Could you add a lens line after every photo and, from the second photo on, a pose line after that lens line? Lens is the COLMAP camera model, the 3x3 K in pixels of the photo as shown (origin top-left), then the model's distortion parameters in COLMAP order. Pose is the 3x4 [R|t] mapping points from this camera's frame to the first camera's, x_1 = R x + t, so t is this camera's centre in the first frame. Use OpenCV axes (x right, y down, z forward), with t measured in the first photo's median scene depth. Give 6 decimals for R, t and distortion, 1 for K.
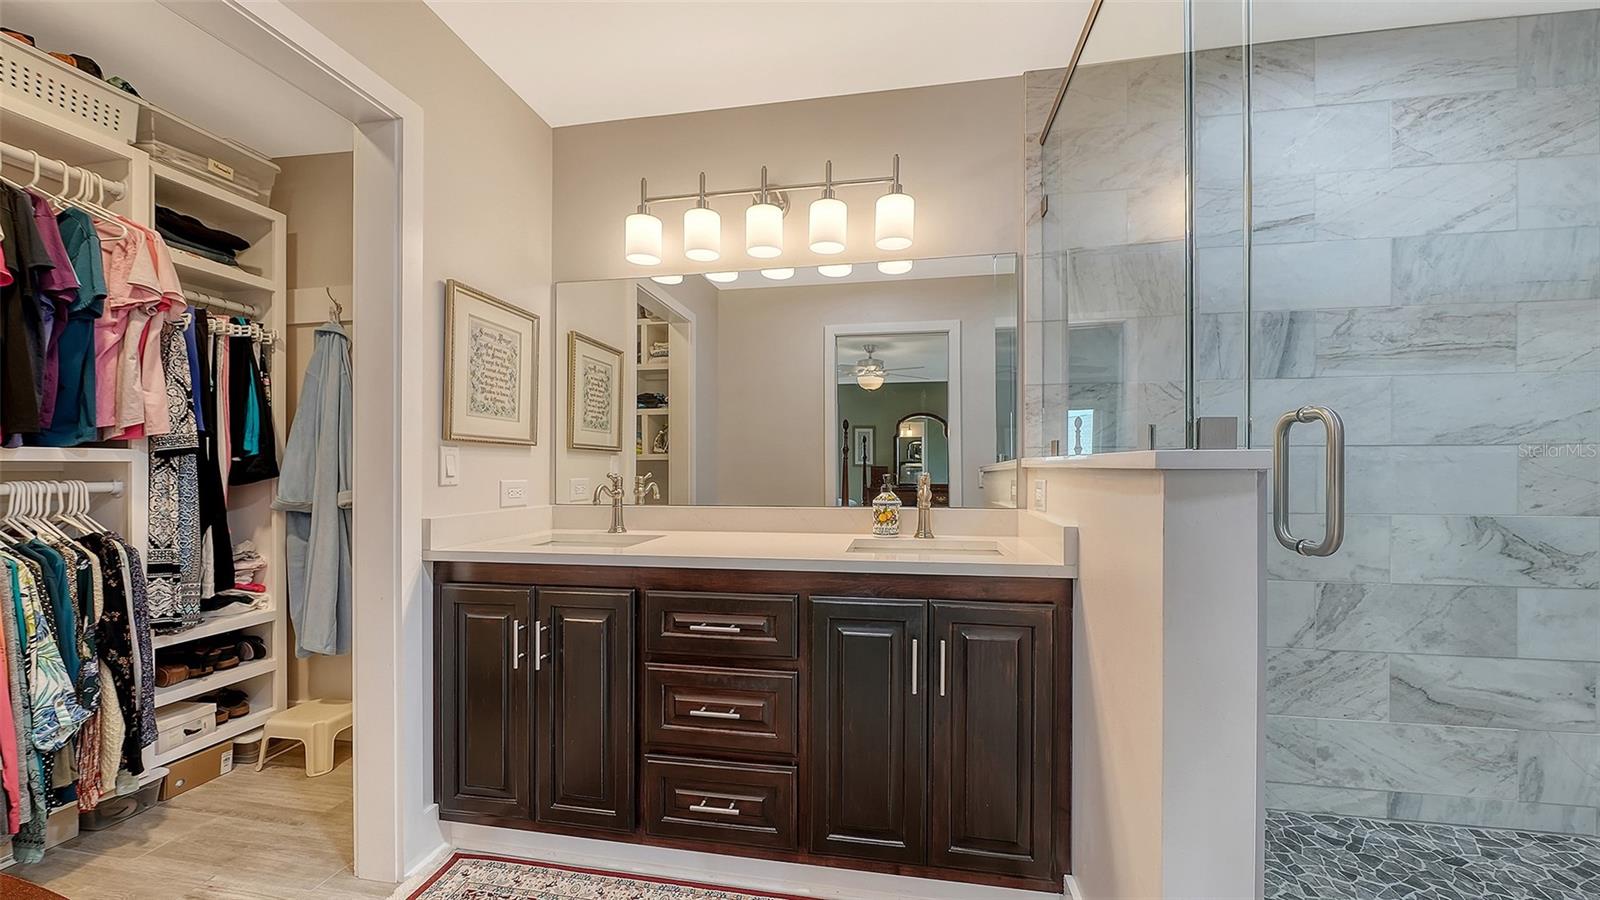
lens RADIAL K [[568.0, 0, 805.6], [0, 568.0, 467.6], [0, 0, 1]] dist [-0.000957, -0.000157]
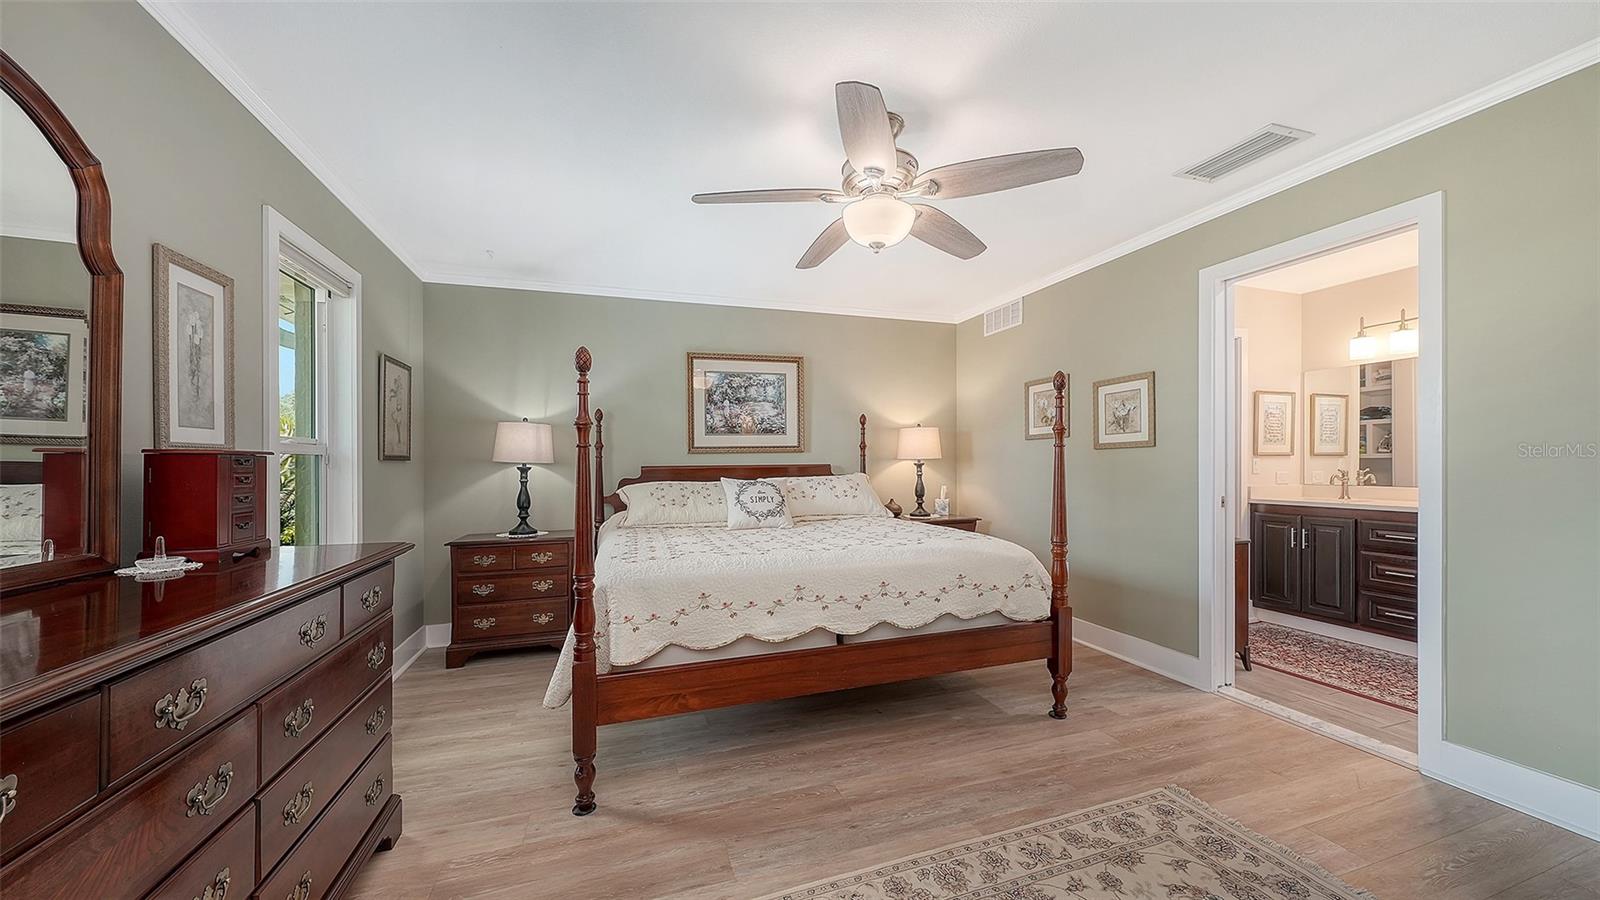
lens RADIAL K [[568.0, 0, 808.6], [0, 568.0, 459.1], [0, 0, 1]] dist [-0.000957, -0.000157]
pose [[0.479115, 0.001738, -0.877751, 0.456850], [0.006329, 0.999965, 0.005434, -0.041934], [0.877730, -0.008159, 0.479087, -1.422115]]
